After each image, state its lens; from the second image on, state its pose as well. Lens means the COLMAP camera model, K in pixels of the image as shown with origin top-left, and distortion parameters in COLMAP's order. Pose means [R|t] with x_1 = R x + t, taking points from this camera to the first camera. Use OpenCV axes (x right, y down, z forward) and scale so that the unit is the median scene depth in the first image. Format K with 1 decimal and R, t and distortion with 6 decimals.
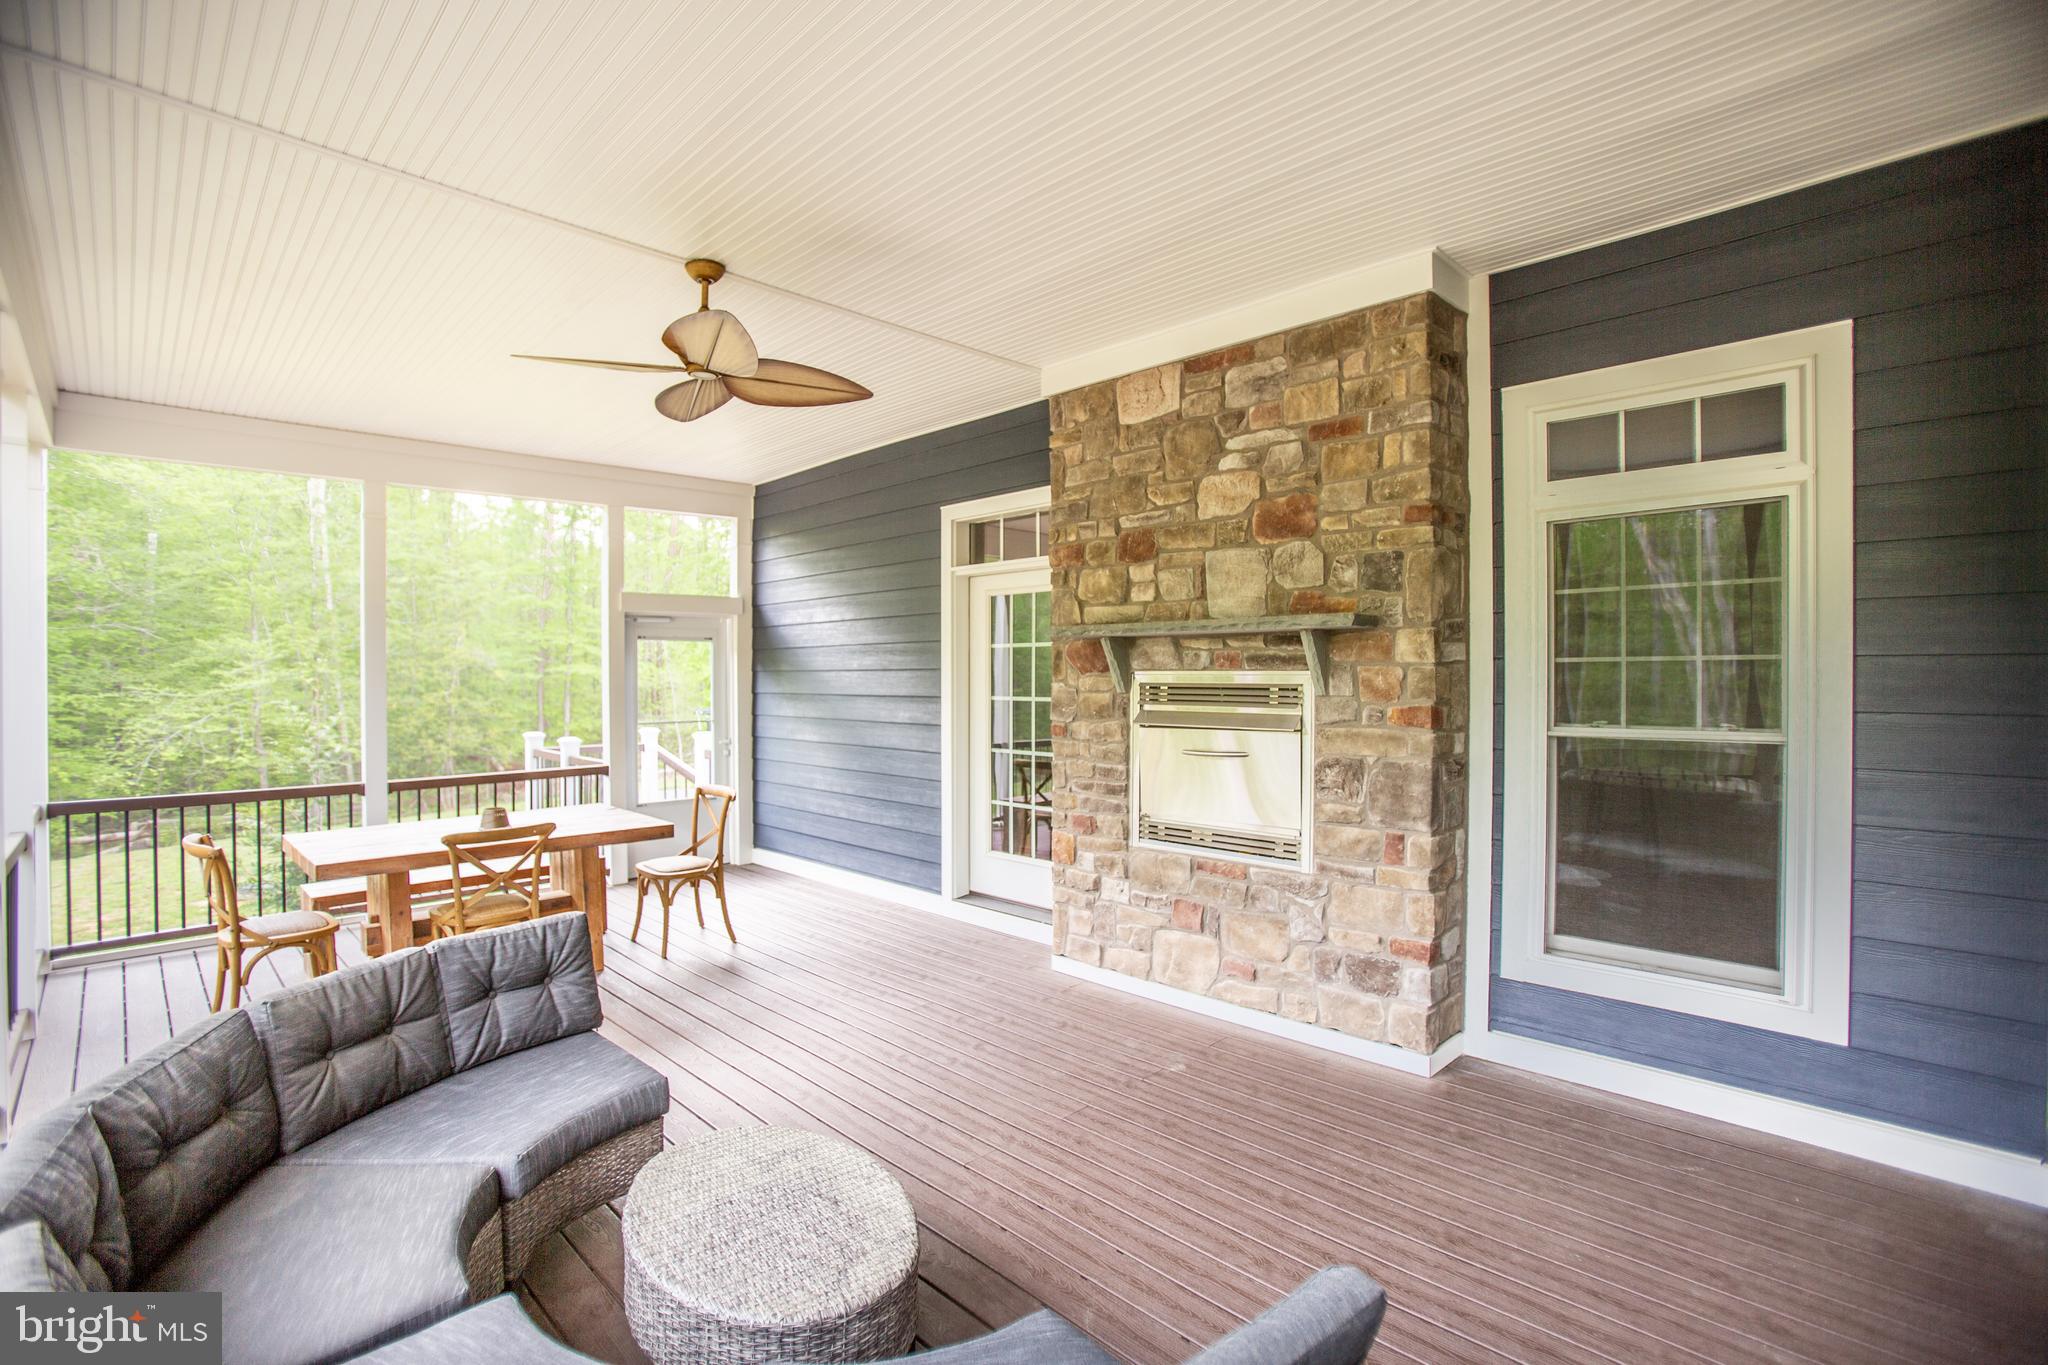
lens RADIAL K [[974.2, 0, 1015.7], [0, 974.2, 669.3], [0, 0, 1]] dist [-0.015046, 0.000383]
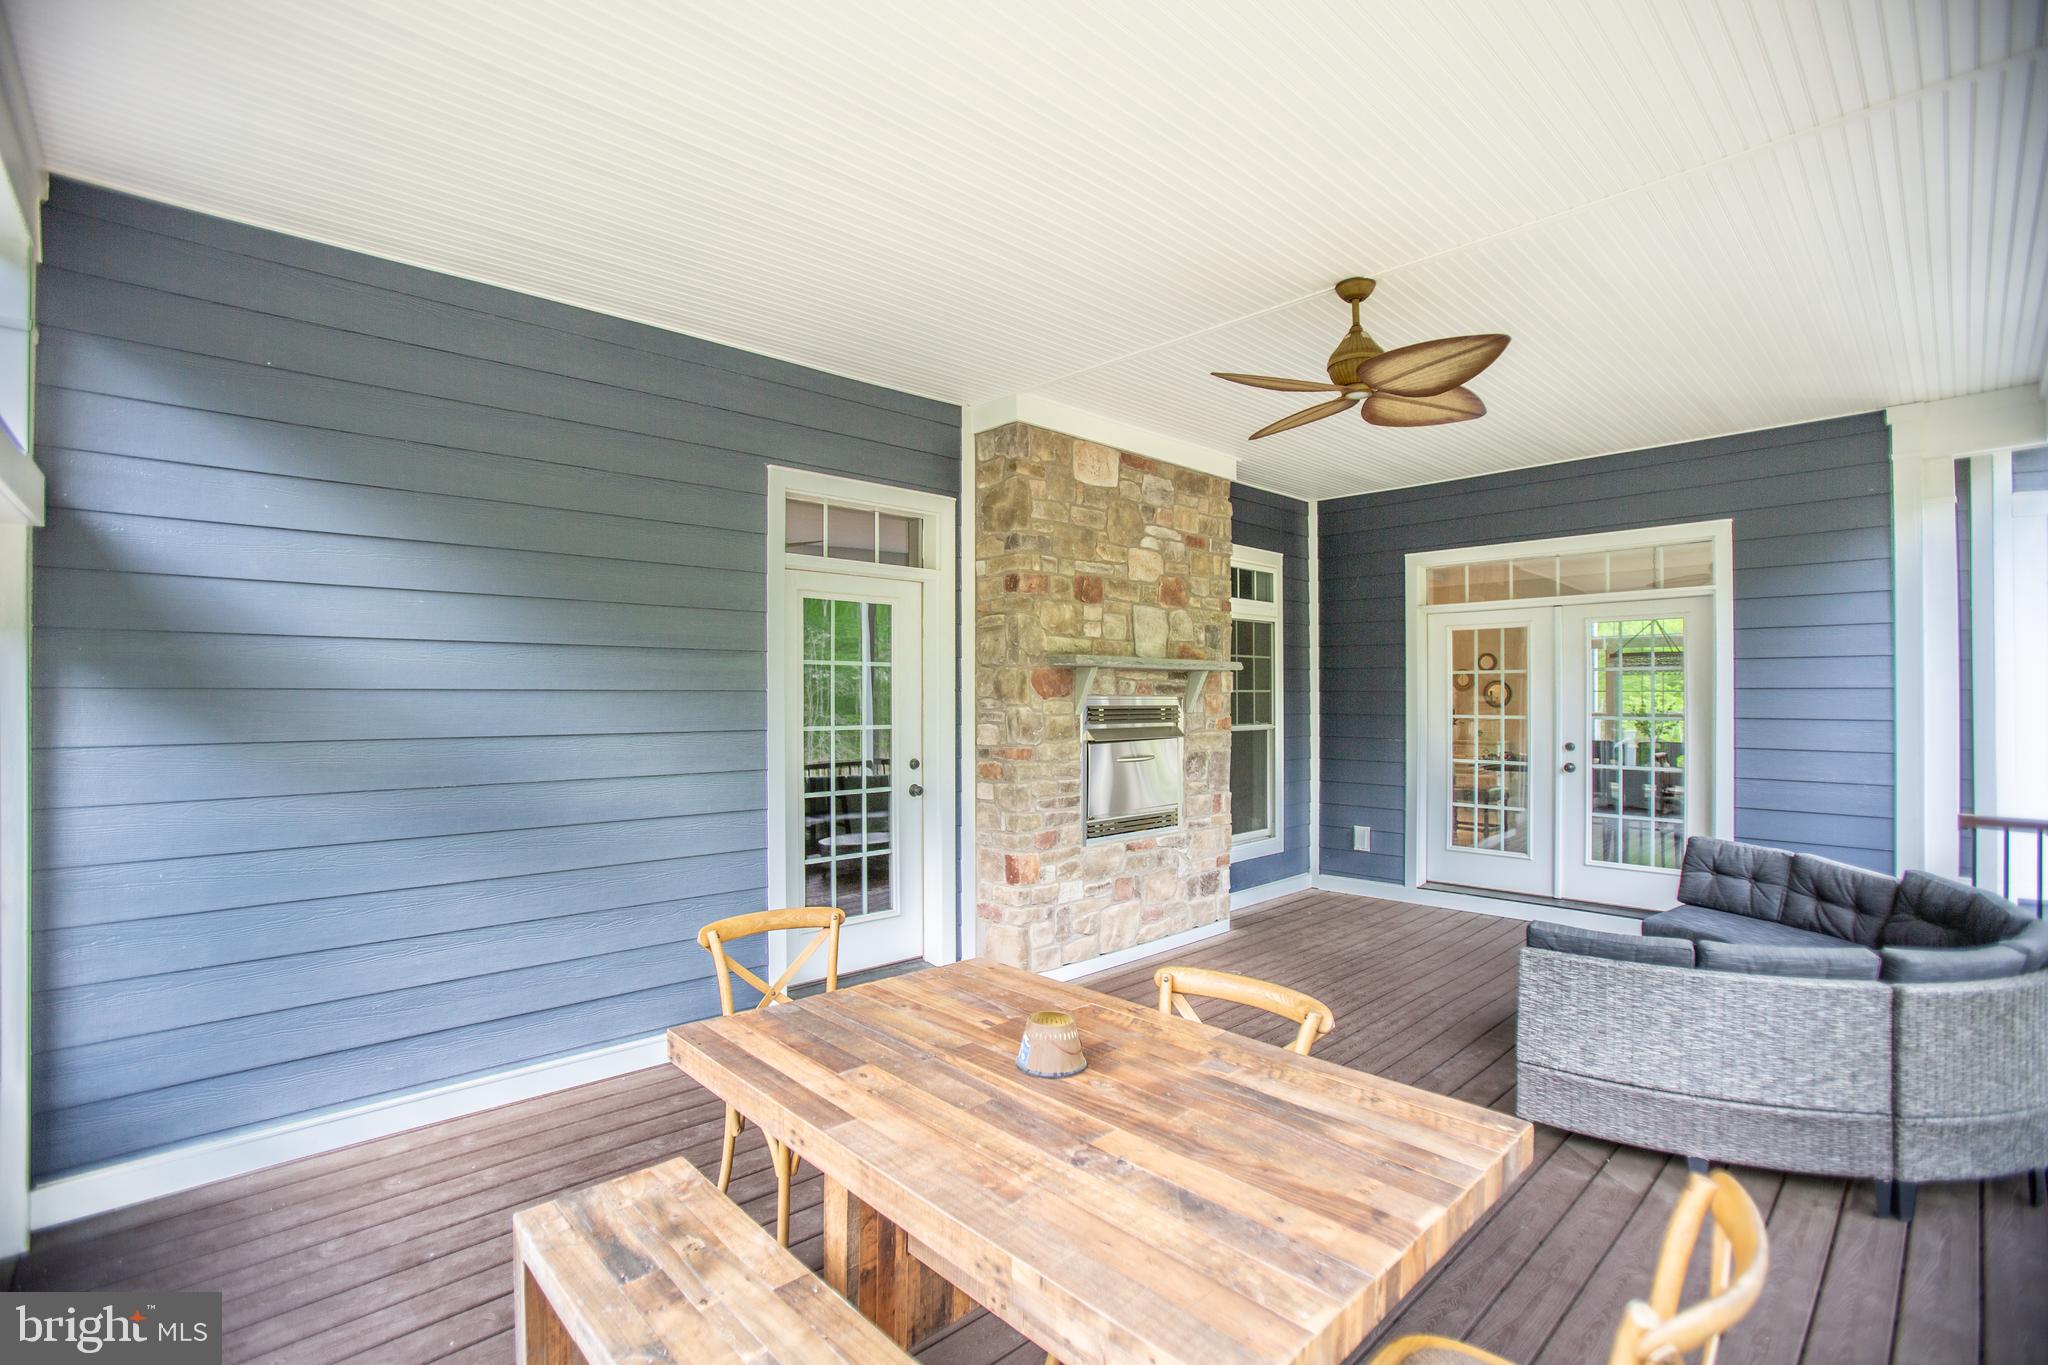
lens RADIAL K [[974.2, 0, 1017.3], [0, 974.2, 696.3], [0, 0, 1]] dist [-0.015046, 0.000383]
pose [[0.009908, 0.005652, 0.999935, -1.086642], [-0.002682, 0.999981, -0.005626, 0.009139], [-0.999947, -0.002626, 0.009923, 1.116426]]
